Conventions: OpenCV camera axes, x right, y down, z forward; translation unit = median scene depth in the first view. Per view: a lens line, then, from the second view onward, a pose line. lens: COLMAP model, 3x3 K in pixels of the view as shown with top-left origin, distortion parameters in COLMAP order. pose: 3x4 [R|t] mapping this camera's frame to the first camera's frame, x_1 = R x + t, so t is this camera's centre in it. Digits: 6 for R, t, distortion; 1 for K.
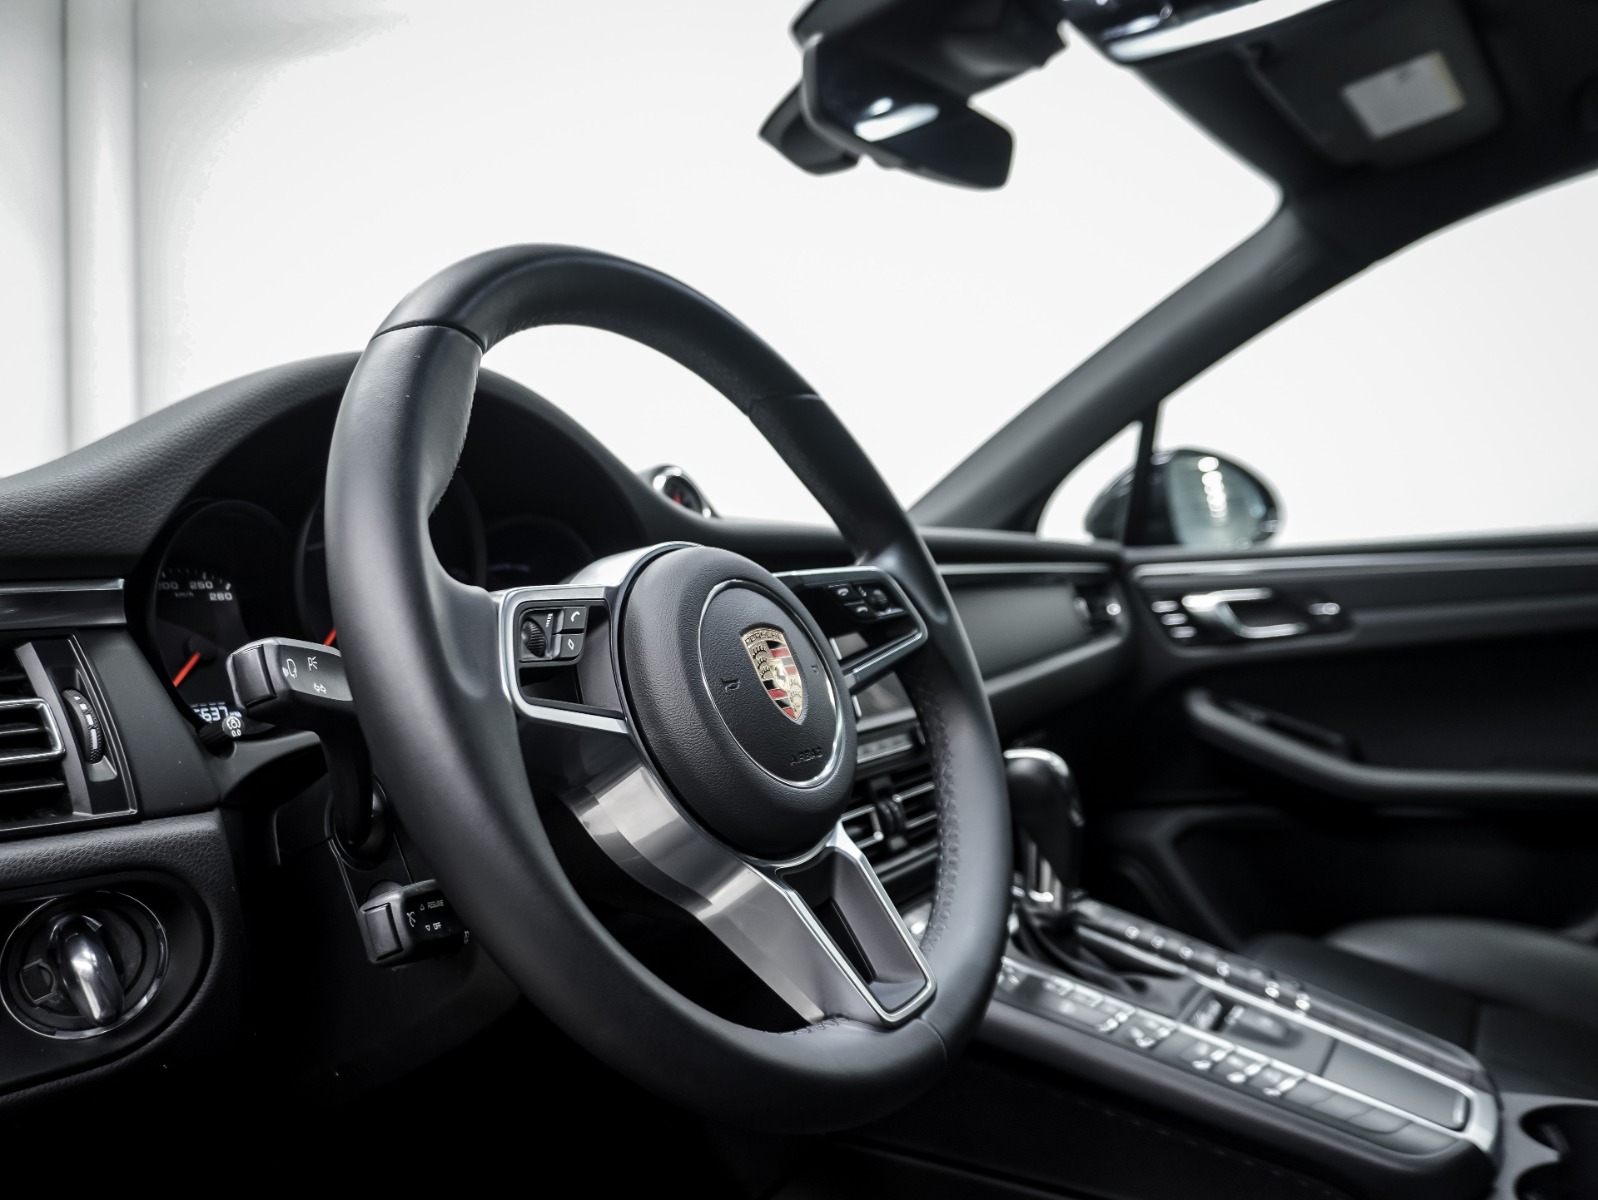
lens RADIAL K [[1220.2, 0, 794.9], [0, 1220.2, 606.0], [0, 0, 1]] dist [-0.043641, 0.034525]
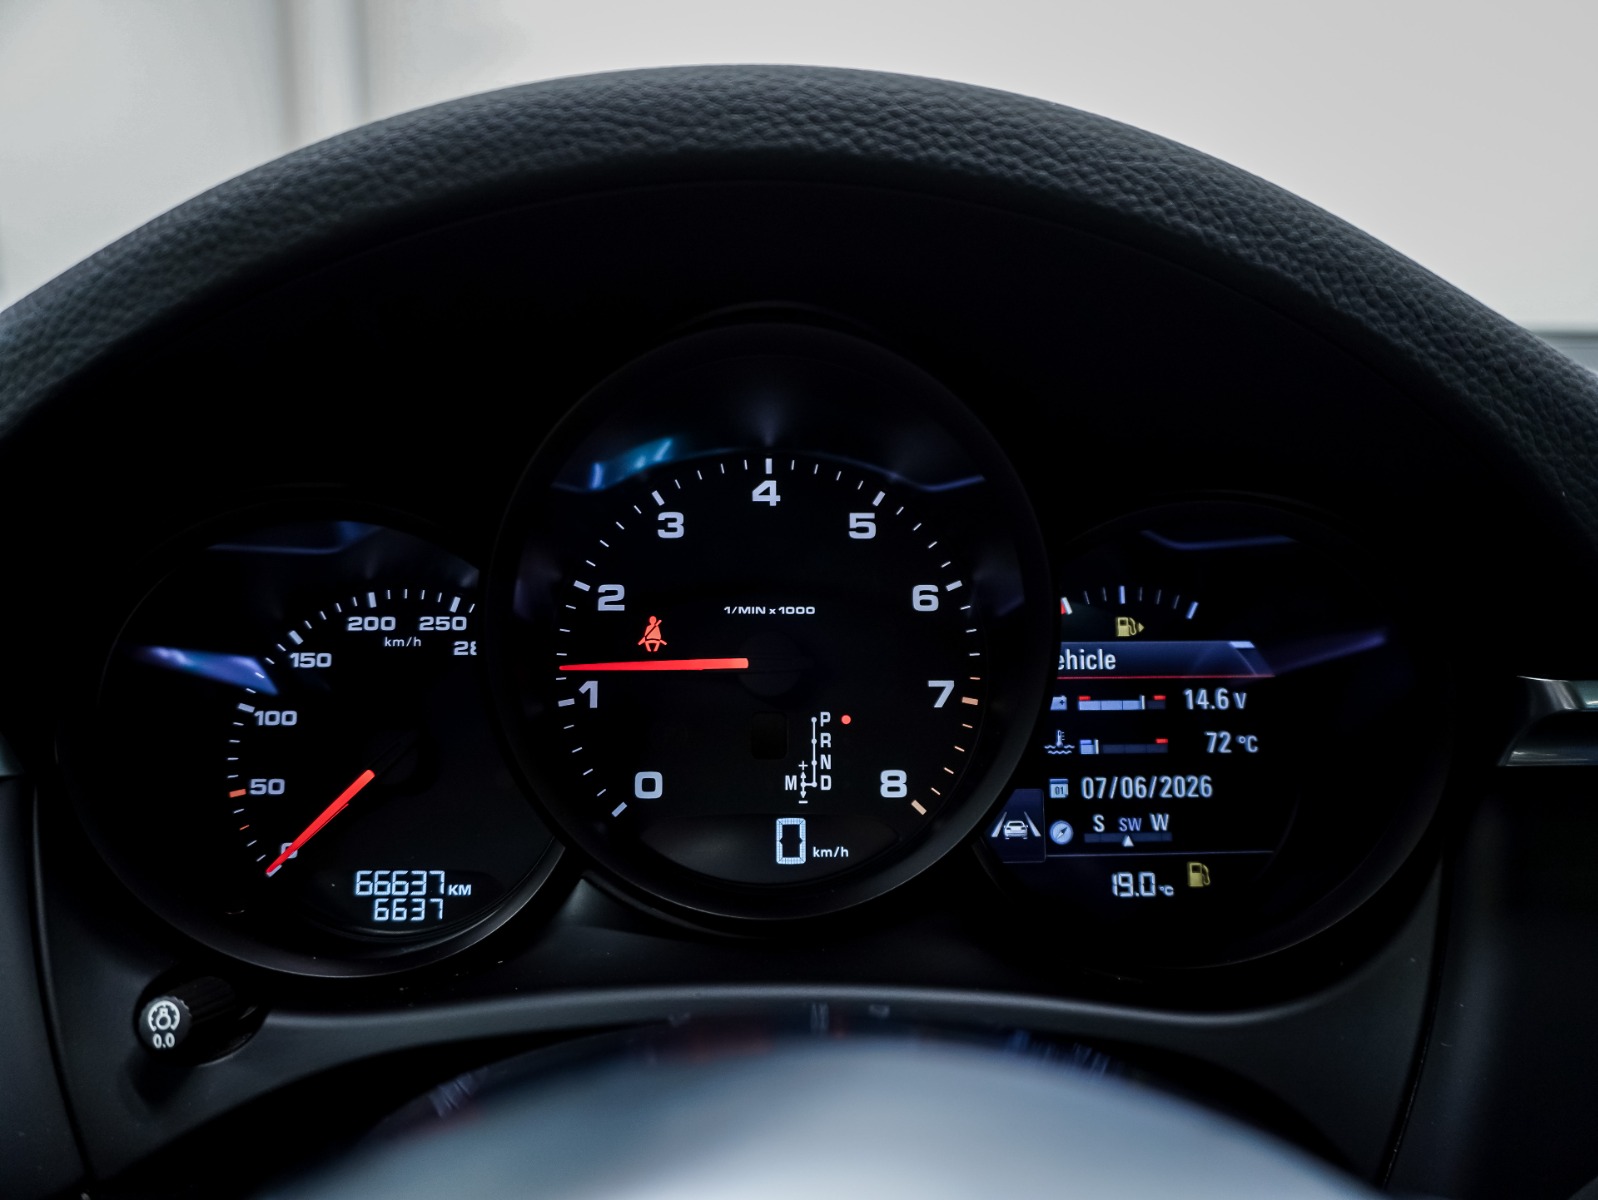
lens RADIAL K [[1220.2, 0, 801.4], [0, 1220.2, 594.0], [0, 0, 1]] dist [-0.043641, 0.034525]
pose [[0.580569, 0.181710, -0.793676, 0.002359], [-0.039514, 0.979918, 0.195445, -0.137619], [0.813252, -0.082108, 0.576090, 0.839044]]
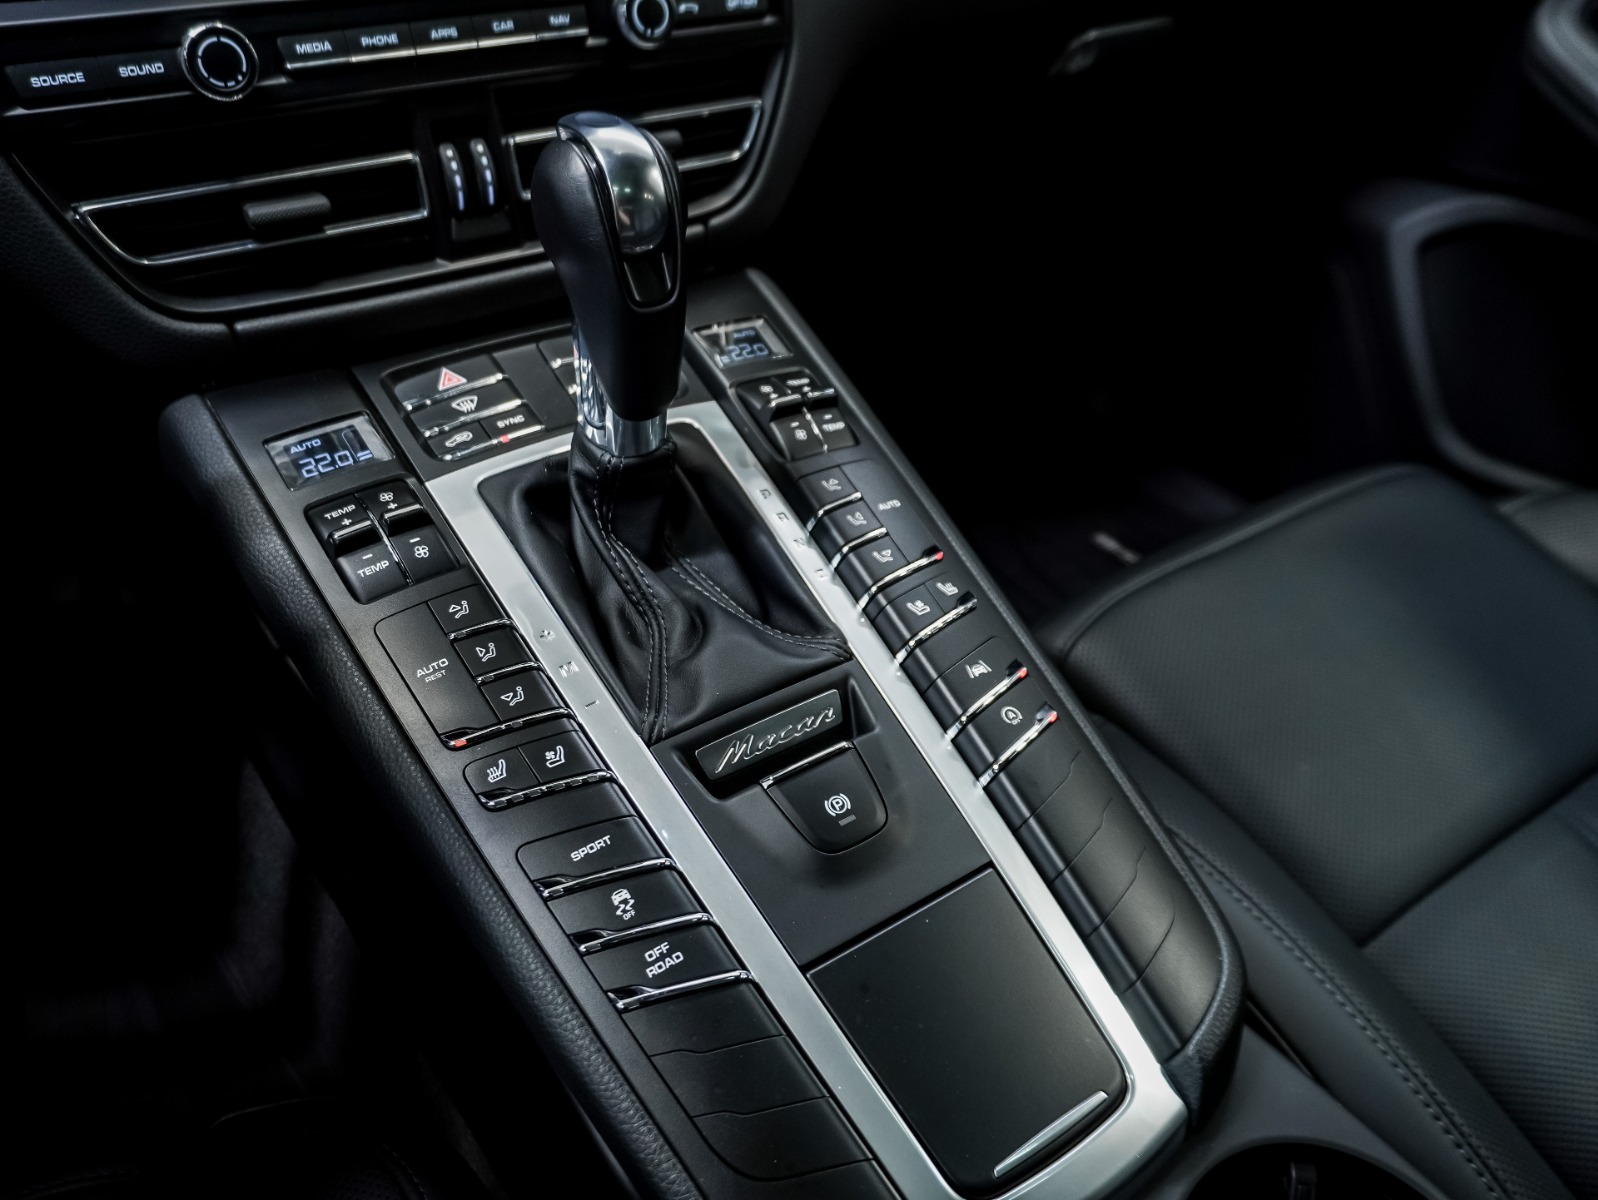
lens RADIAL K [[1220.2, 0, 794.1], [0, 1220.2, 601.5], [0, 0, 1]] dist [-0.043641, 0.034525]
pose [[0.914448, 0.317160, -0.251385, 0.633535], [-0.096307, 0.773852, 0.626001, -0.045649], [0.393077, -0.548235, 0.738193, 0.877823]]
